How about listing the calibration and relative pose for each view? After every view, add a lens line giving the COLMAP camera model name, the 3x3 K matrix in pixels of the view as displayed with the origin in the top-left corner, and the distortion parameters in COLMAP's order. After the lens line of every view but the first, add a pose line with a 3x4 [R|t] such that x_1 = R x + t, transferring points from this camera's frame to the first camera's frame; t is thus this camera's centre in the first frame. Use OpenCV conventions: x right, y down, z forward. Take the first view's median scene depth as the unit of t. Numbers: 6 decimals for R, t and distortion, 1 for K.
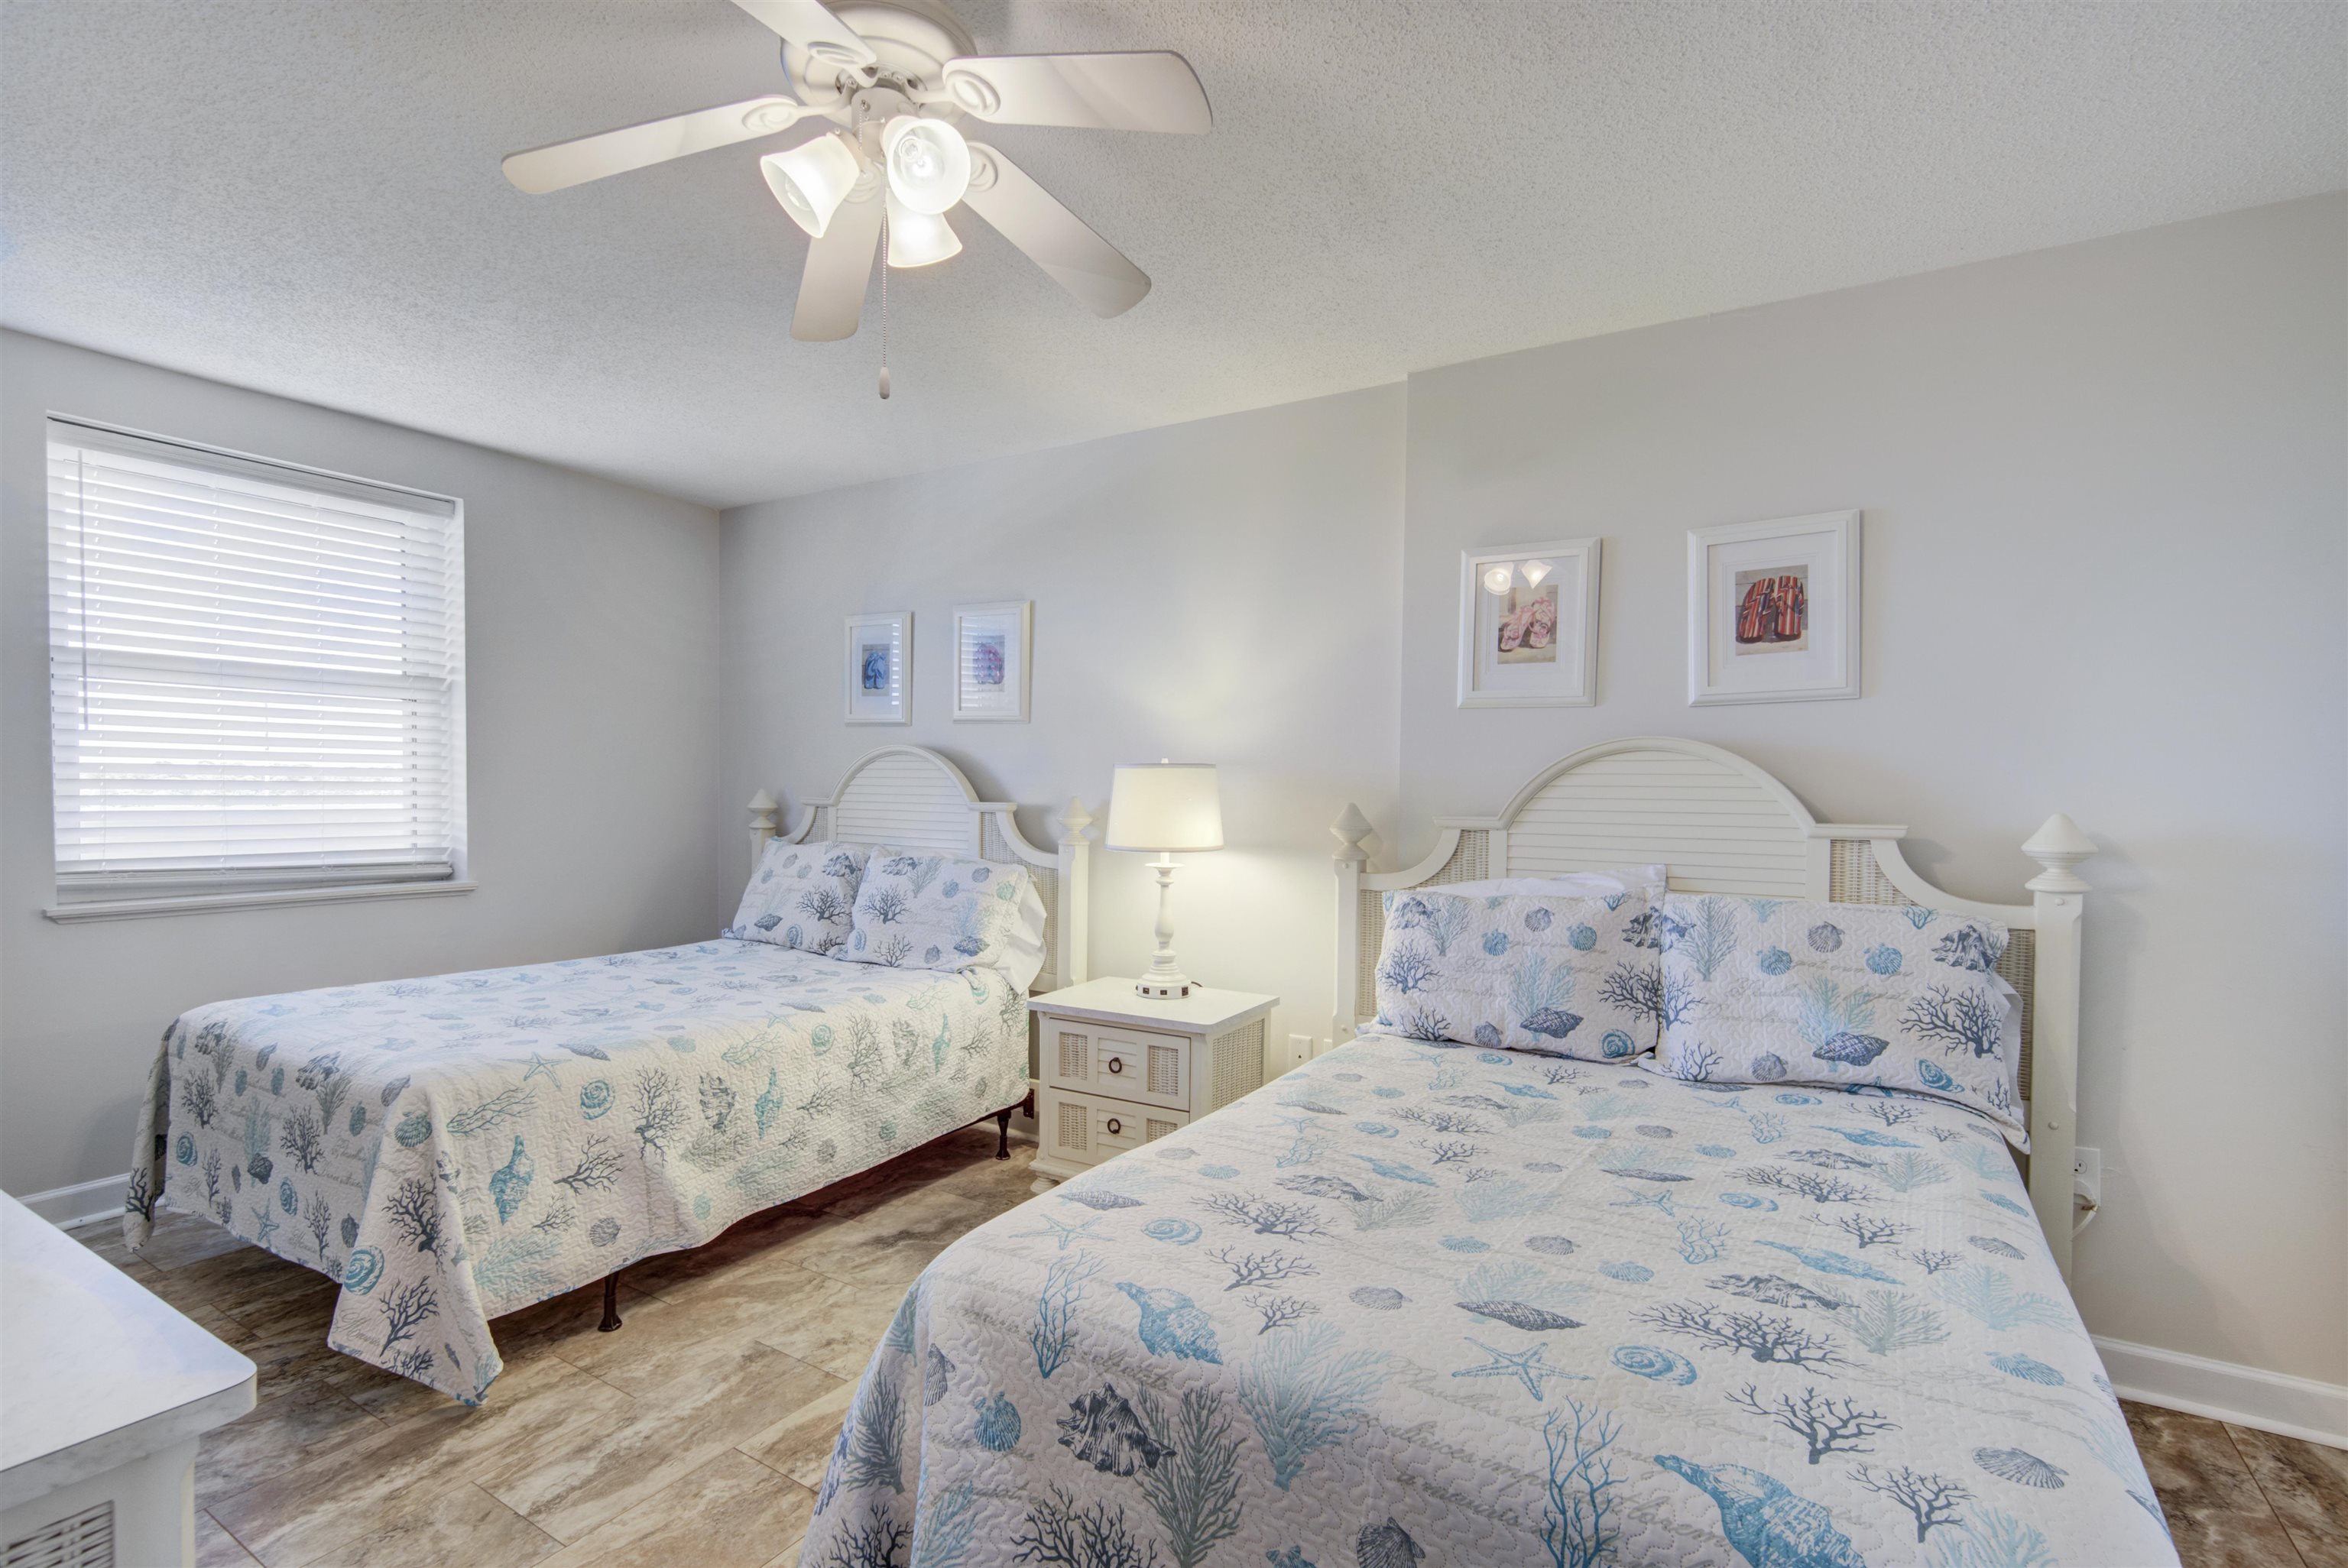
lens RADIAL K [[1087.6, 0, 1166.4], [0, 1087.6, 804.9], [0, 0, 1]] dist [-0.001730, 0.000452]
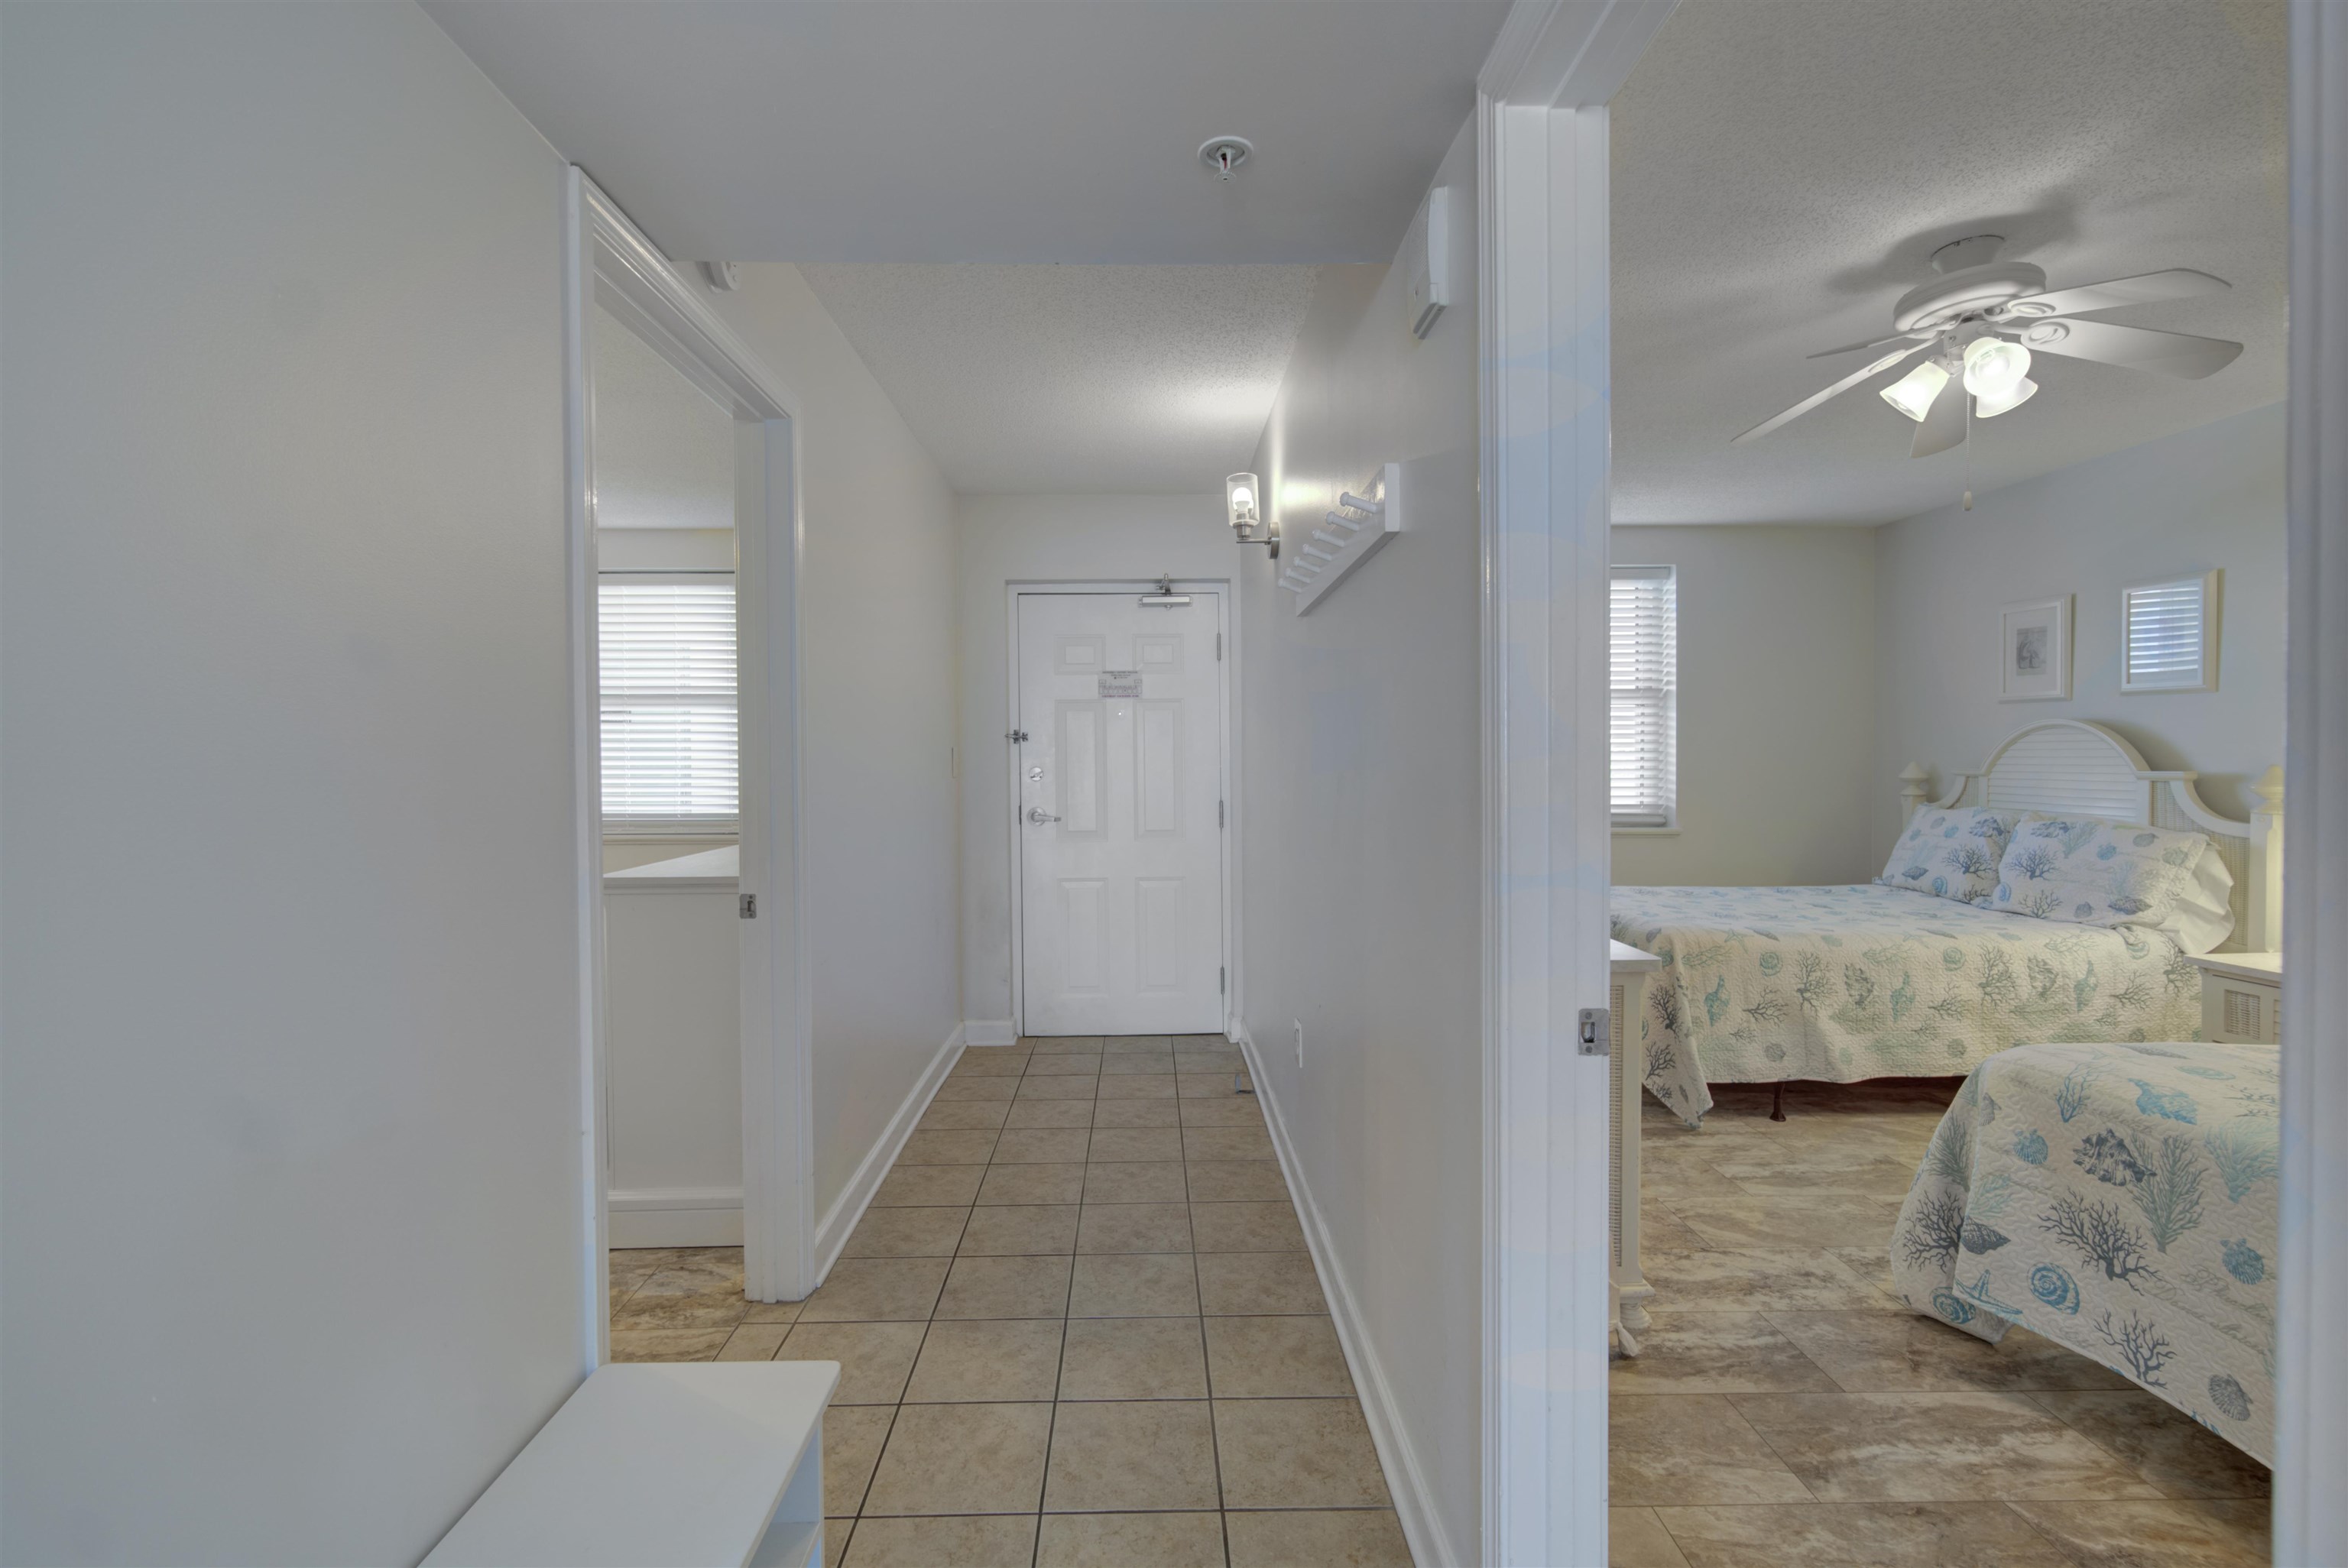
lens RADIAL K [[1034.0, 0, 1170.1], [0, 1034.0, 792.0], [0, 0, 1]] dist [0.001139, 0.000183]
pose [[0.540605, 0.011104, -0.841203, 0.216181], [-0.002596, 0.999930, 0.011531, 0.012037], [0.841272, -0.004050, 0.540596, -0.445505]]
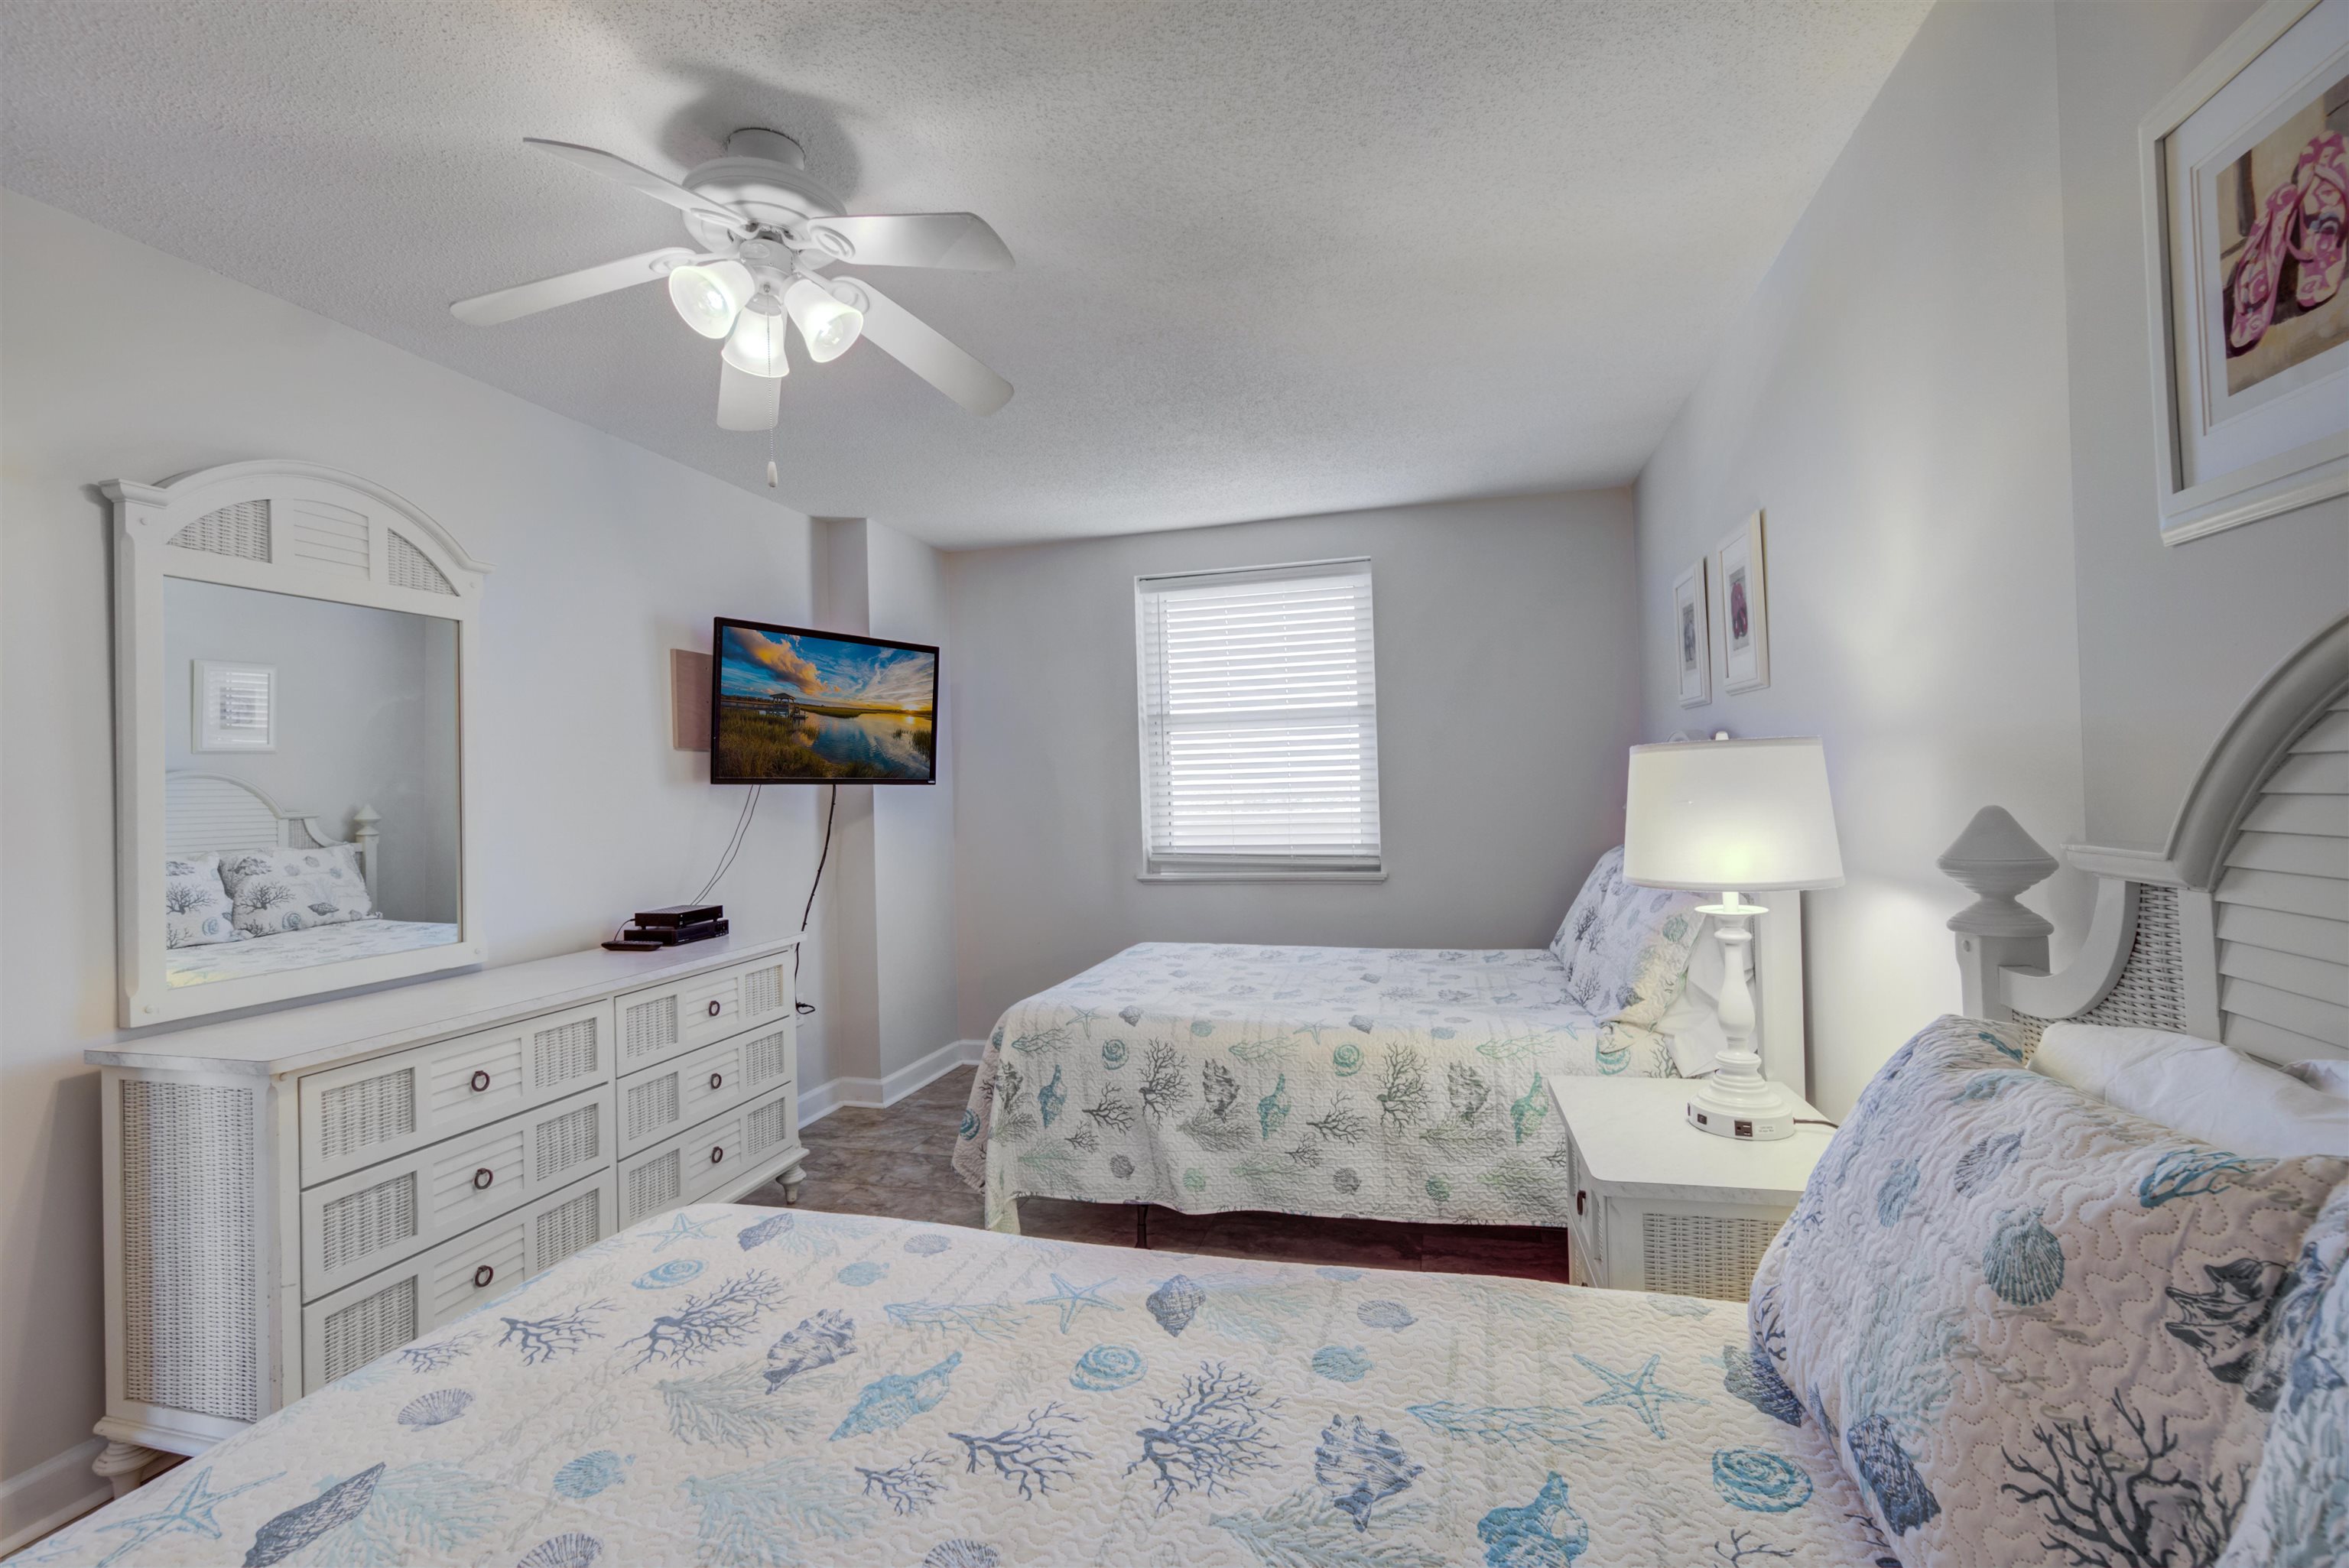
lens RADIAL K [[1047.8, 0, 1170.0], [0, 1047.8, 773.9], [0, 0, 1]] dist [-0.000292, -0.000118]
pose [[0.269475, -0.036422, -0.962318, 0.574482], [0.015023, 0.999322, -0.033616, -0.005247], [0.962890, -0.005399, 0.269839, 0.660345]]
